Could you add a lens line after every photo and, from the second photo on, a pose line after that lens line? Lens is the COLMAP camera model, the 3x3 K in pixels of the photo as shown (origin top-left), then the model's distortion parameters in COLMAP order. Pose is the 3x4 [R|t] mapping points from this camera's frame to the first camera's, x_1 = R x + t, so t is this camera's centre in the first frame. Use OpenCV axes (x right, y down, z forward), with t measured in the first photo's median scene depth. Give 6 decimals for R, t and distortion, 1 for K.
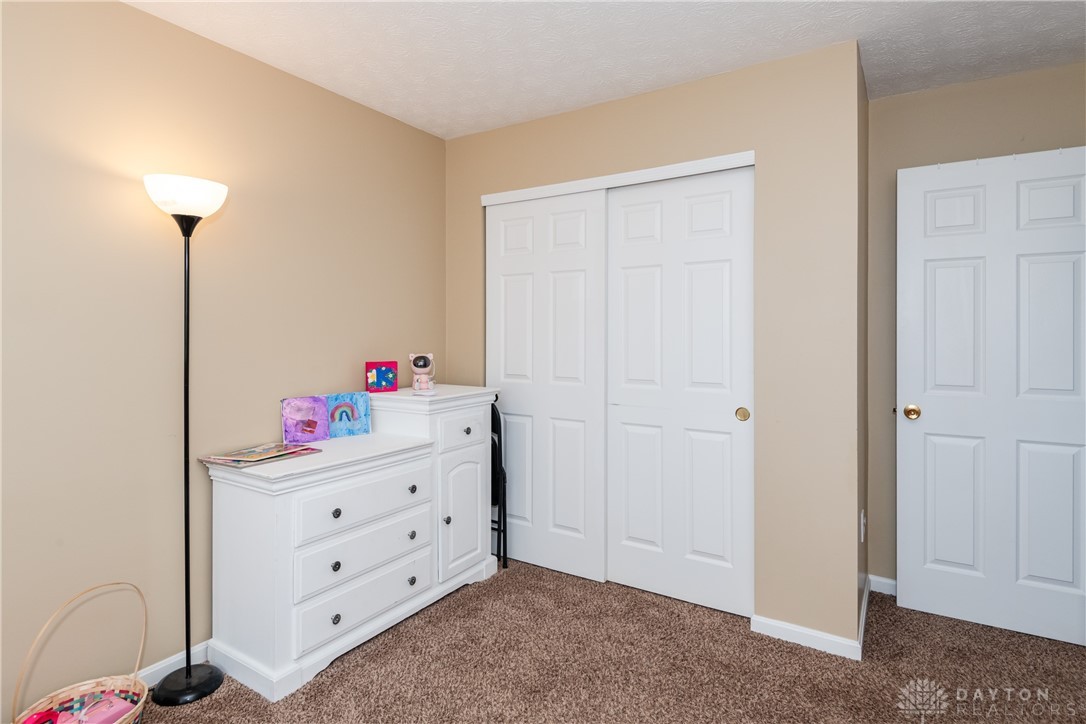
lens RADIAL K [[546.5, 0, 533.0], [0, 546.5, 339.1], [0, 0, 1]] dist [0.000071, -0.001207]
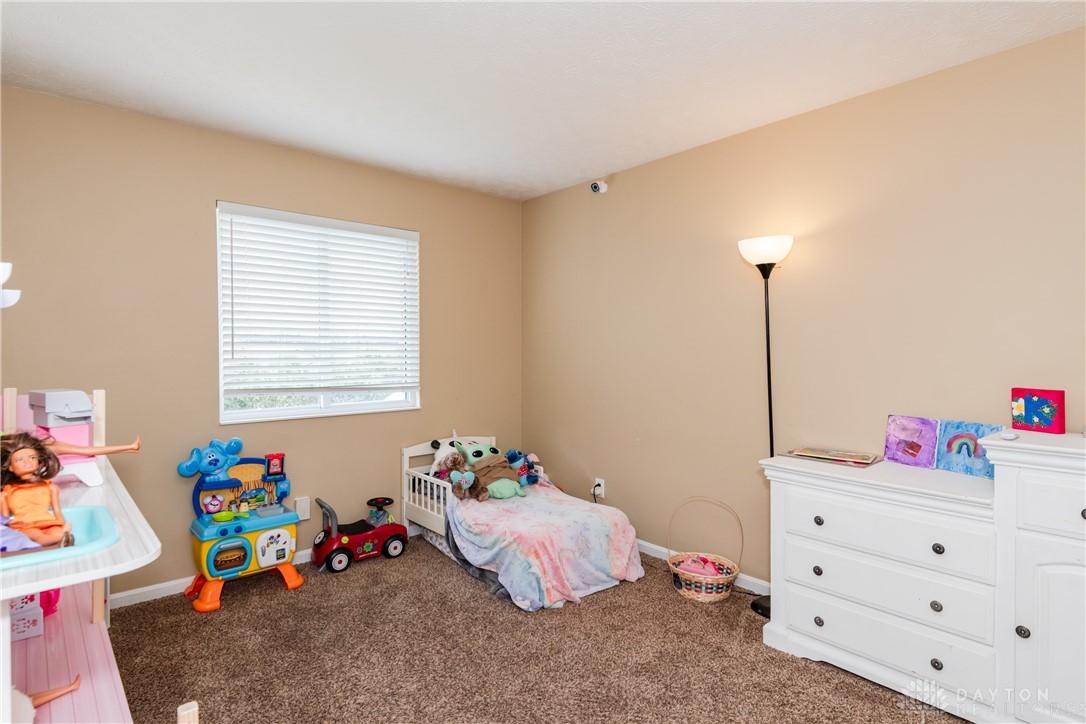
lens RADIAL K [[546.5, 0, 544.1], [0, 546.5, 353.4], [0, 0, 1]] dist [0.000071, -0.001207]
pose [[-0.244080, 0.013792, -0.969657, 0.619963], [-0.009401, 0.999818, 0.016588, -0.012479], [0.969710, 0.013165, -0.243906, 0.585307]]
